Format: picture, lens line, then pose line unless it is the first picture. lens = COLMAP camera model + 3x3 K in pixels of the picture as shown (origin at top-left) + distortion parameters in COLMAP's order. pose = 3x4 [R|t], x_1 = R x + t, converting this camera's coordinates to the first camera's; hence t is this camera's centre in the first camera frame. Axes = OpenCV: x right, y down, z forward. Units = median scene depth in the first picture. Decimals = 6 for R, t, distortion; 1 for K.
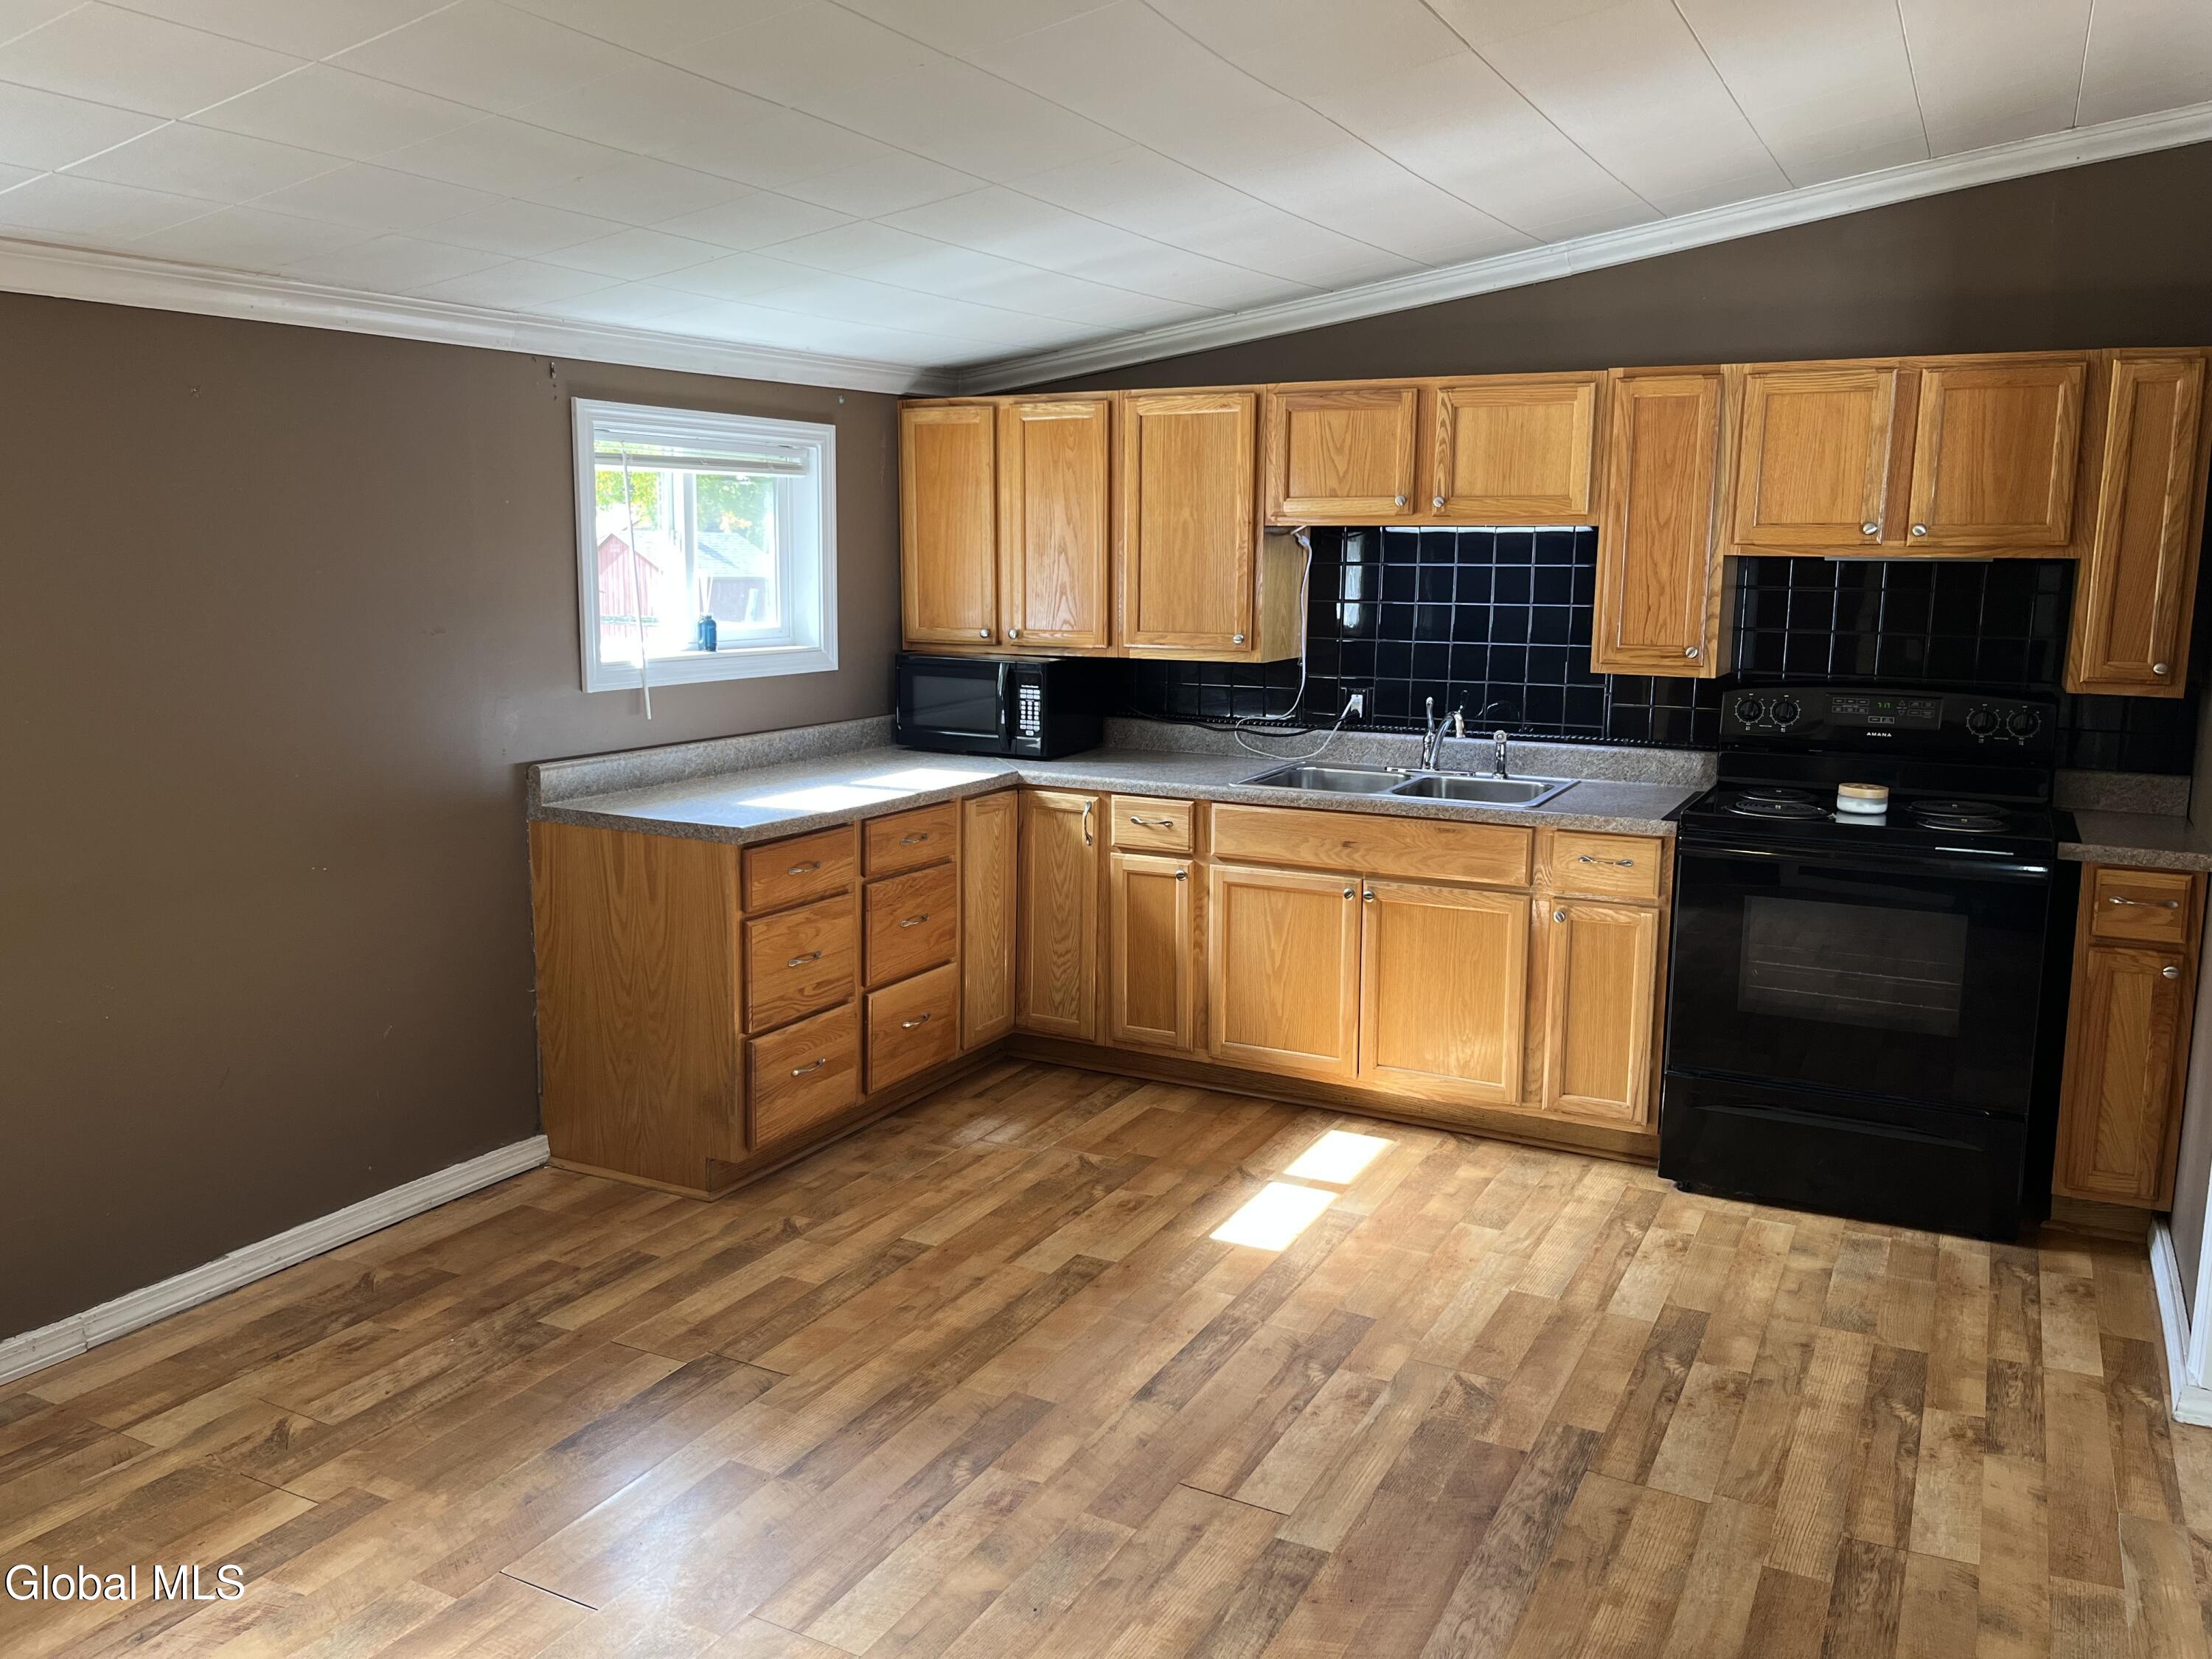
lens RADIAL K [[1696.4, 0, 1107.4], [0, 1696.4, 834.5], [0, 0, 1]] dist [0.058855, -0.074408]
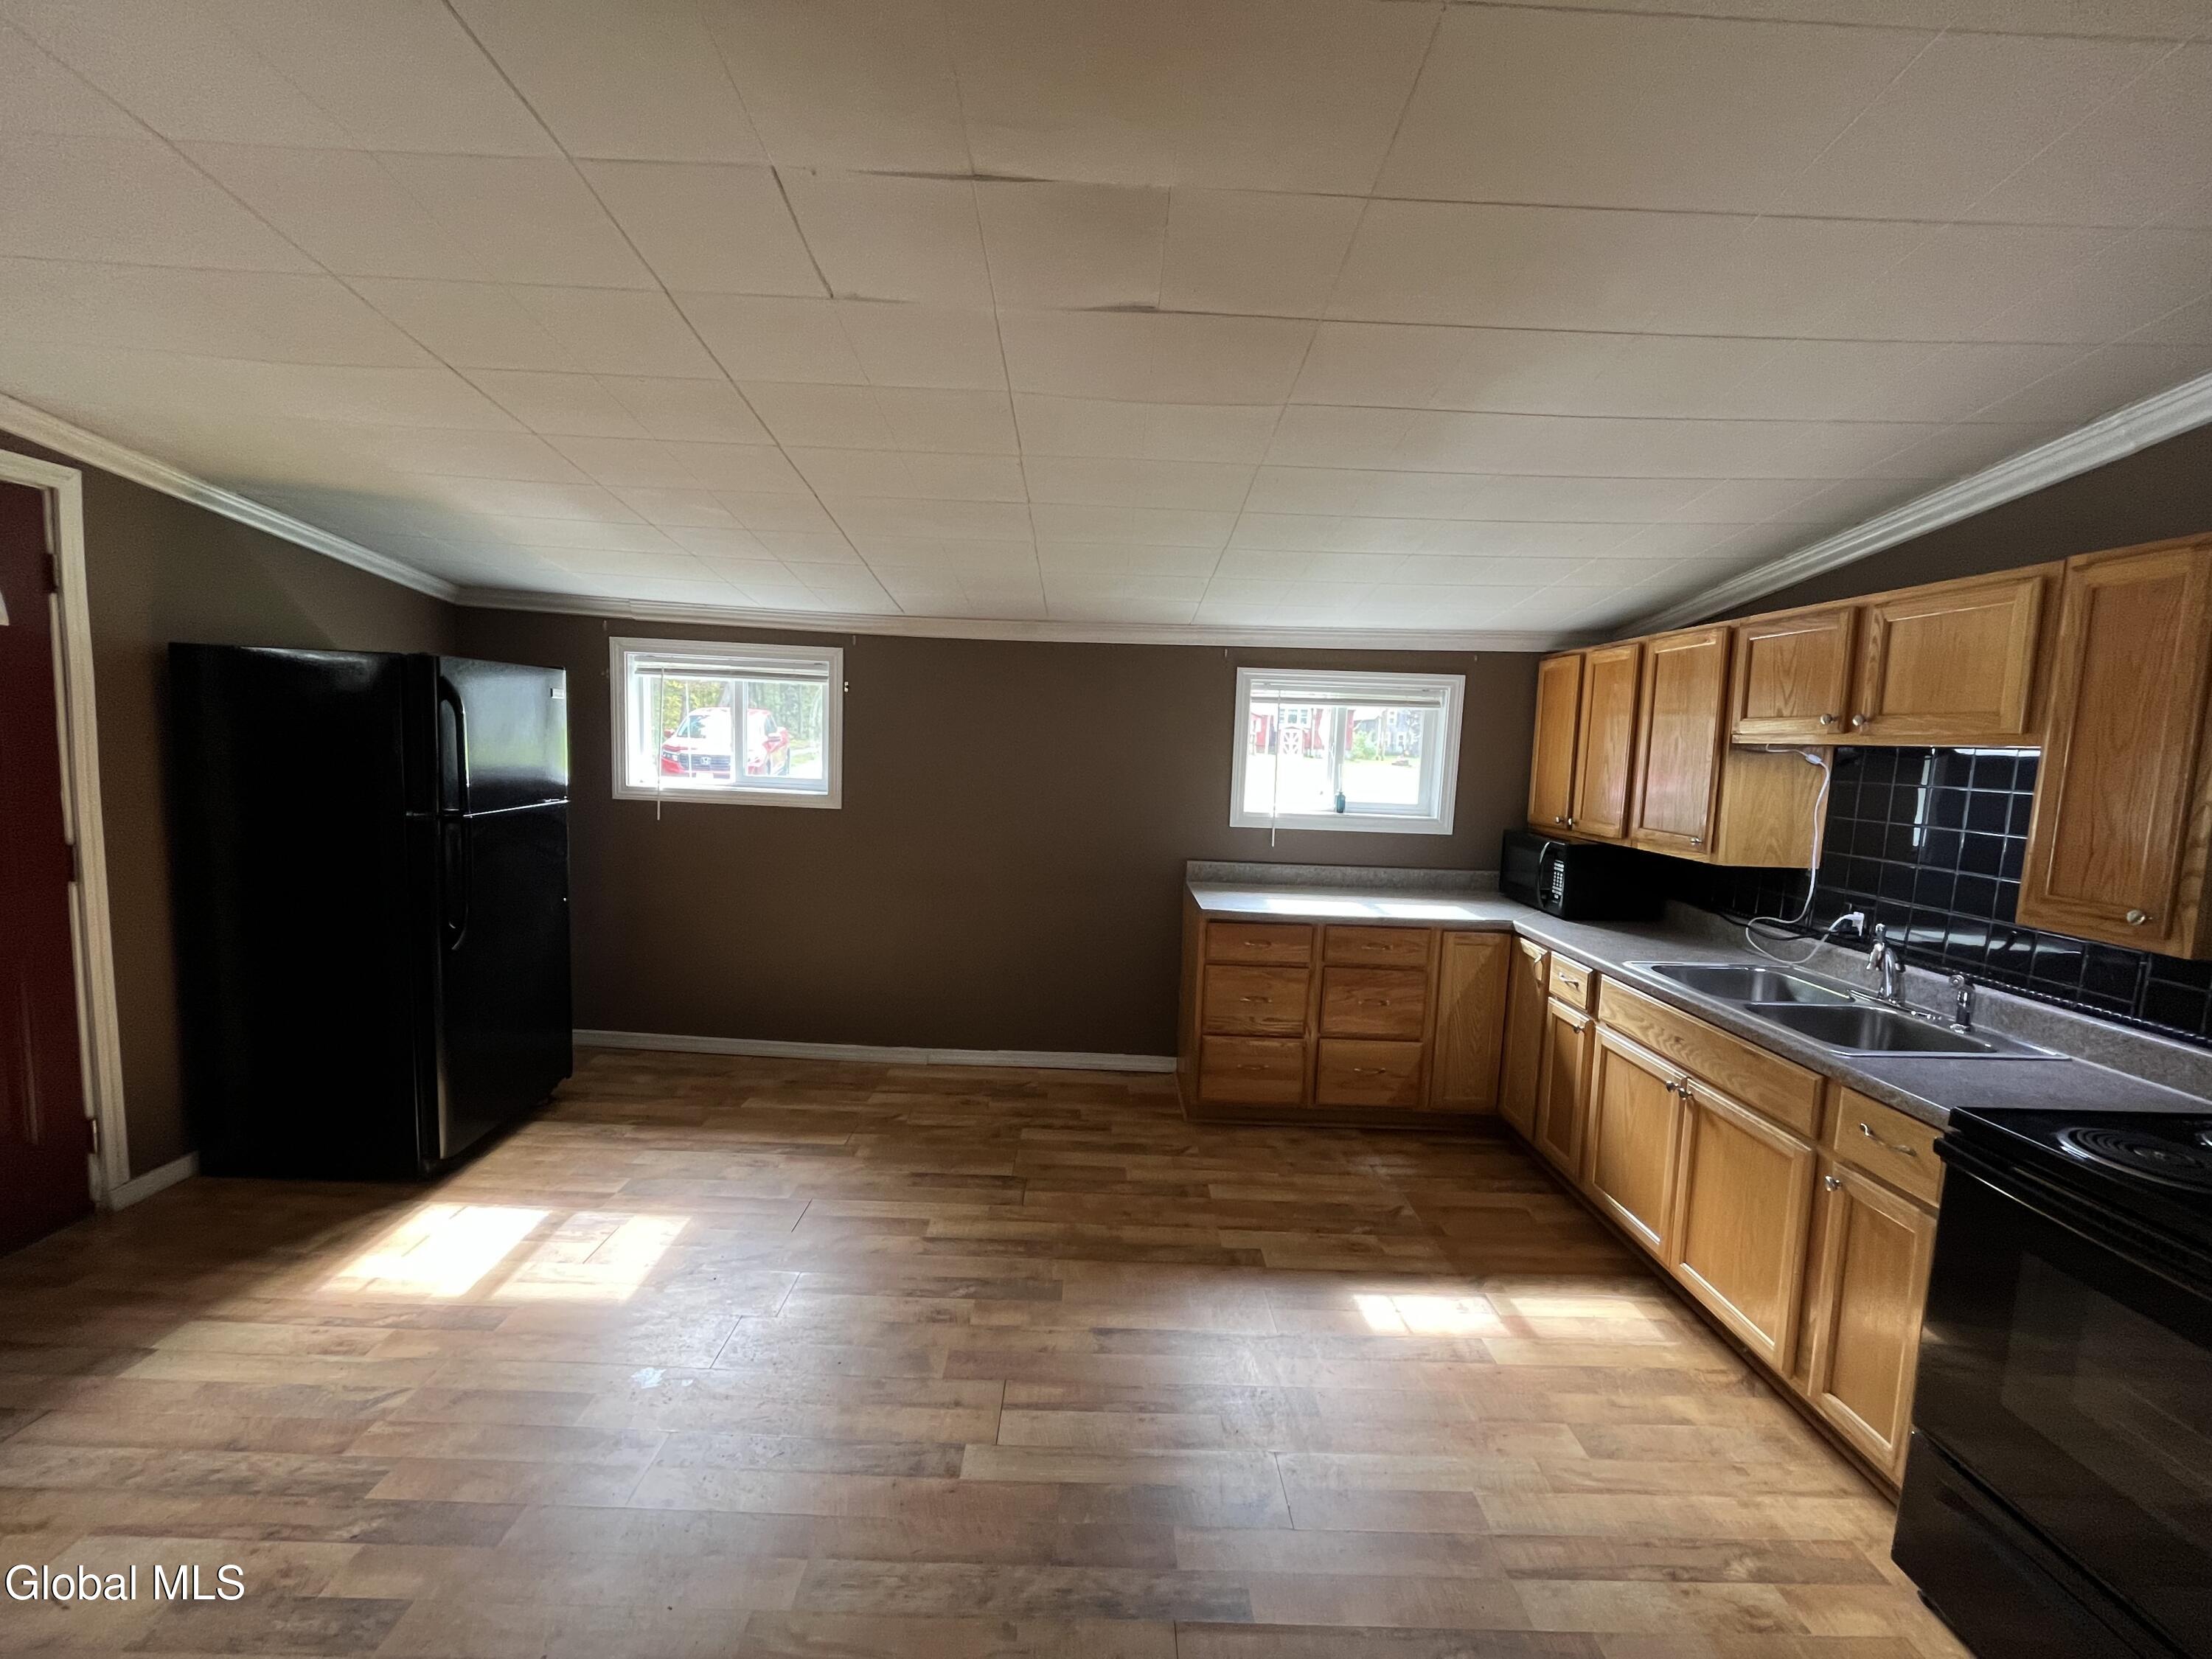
lens RADIAL K [[895.7, 0, 1101.8], [0, 895.7, 820.7], [0, 0, 1]] dist [-0.003011, 0.000268]
pose [[0.471001, 0.090103, -0.877519, 0.463642], [-0.178517, 0.983923, 0.005211, -0.069217], [0.863881, 0.154197, 0.479514, 0.418315]]
